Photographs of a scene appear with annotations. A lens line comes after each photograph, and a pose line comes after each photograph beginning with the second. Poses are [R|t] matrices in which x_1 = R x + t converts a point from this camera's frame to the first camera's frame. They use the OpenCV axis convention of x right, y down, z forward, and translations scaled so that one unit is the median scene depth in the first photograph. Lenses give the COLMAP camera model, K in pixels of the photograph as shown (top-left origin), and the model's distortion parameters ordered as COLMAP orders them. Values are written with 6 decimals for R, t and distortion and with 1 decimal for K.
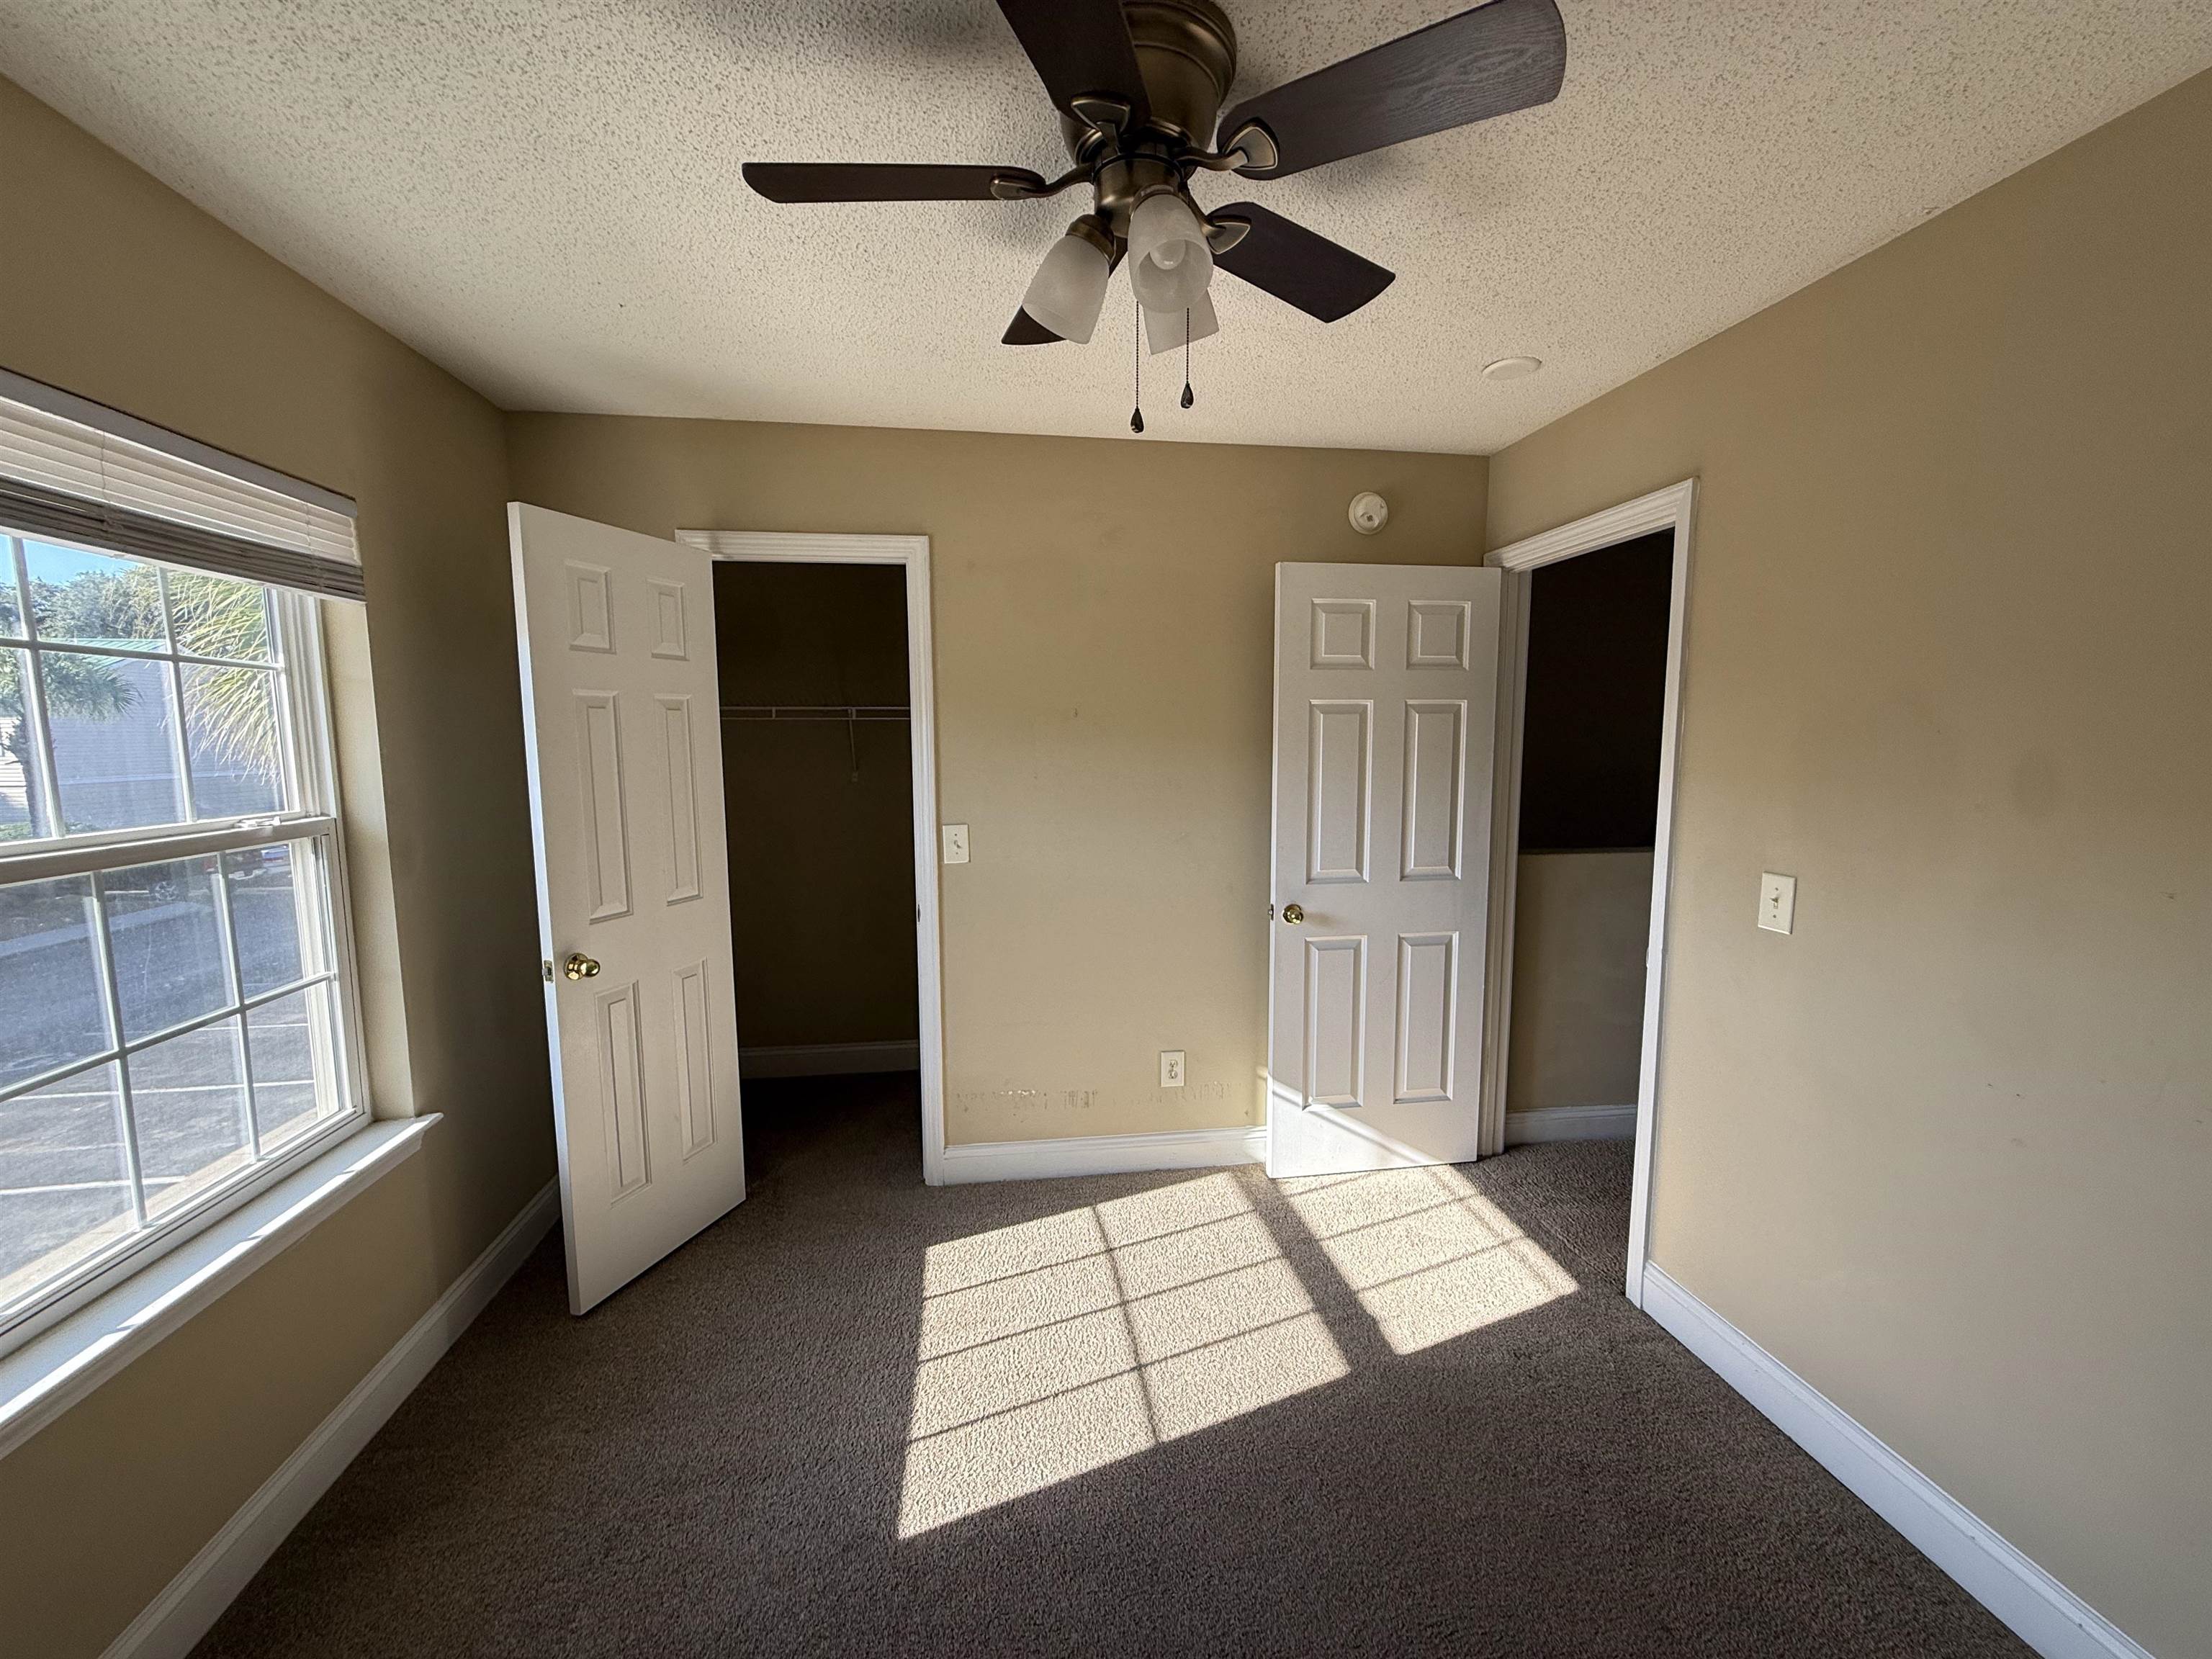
lens RADIAL K [[877.5, 0, 1109.3], [0, 877.5, 829.2], [0, 0, 1]] dist [0.002312, 0.000029]
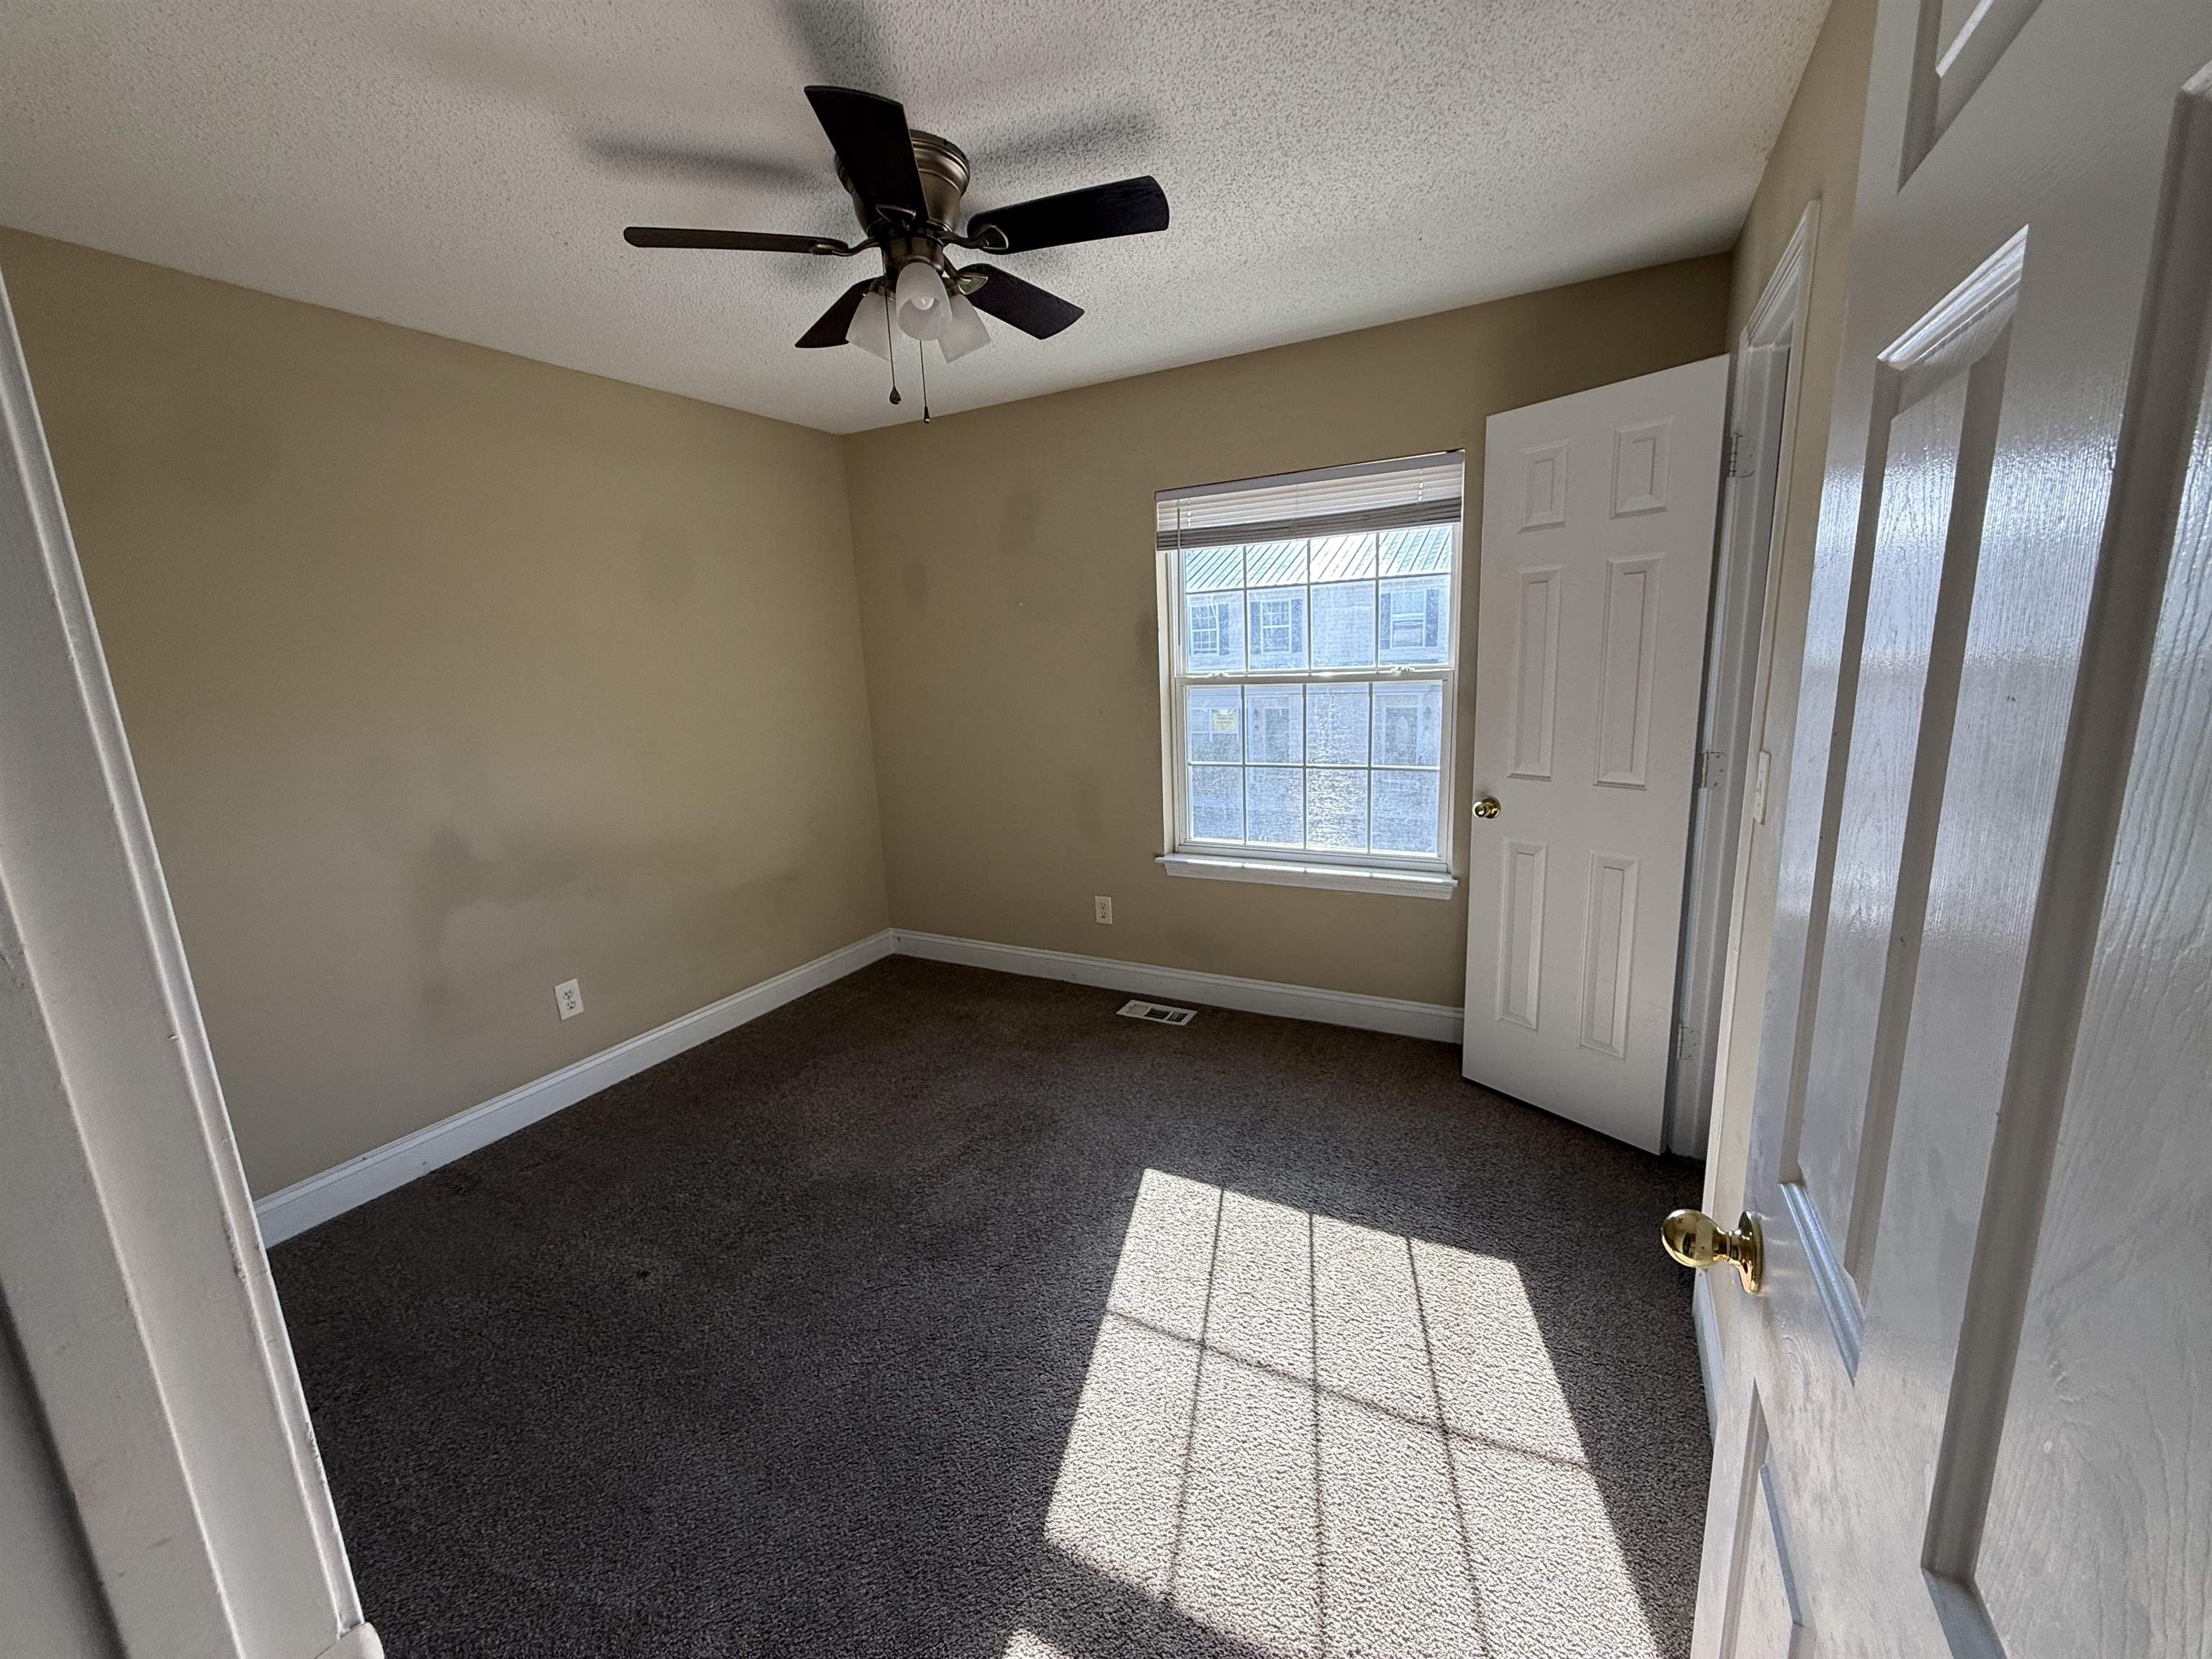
lens RADIAL K [[877.5, 0, 1109.3], [0, 877.5, 829.2], [0, 0, 1]] dist [0.002312, 0.000029]
pose [[-0.584551, 0.198340, -0.786741, 0.654820], [-0.037007, 0.962134, 0.270053, -0.121109], [0.810513, 0.186974, -0.555076, 1.259909]]
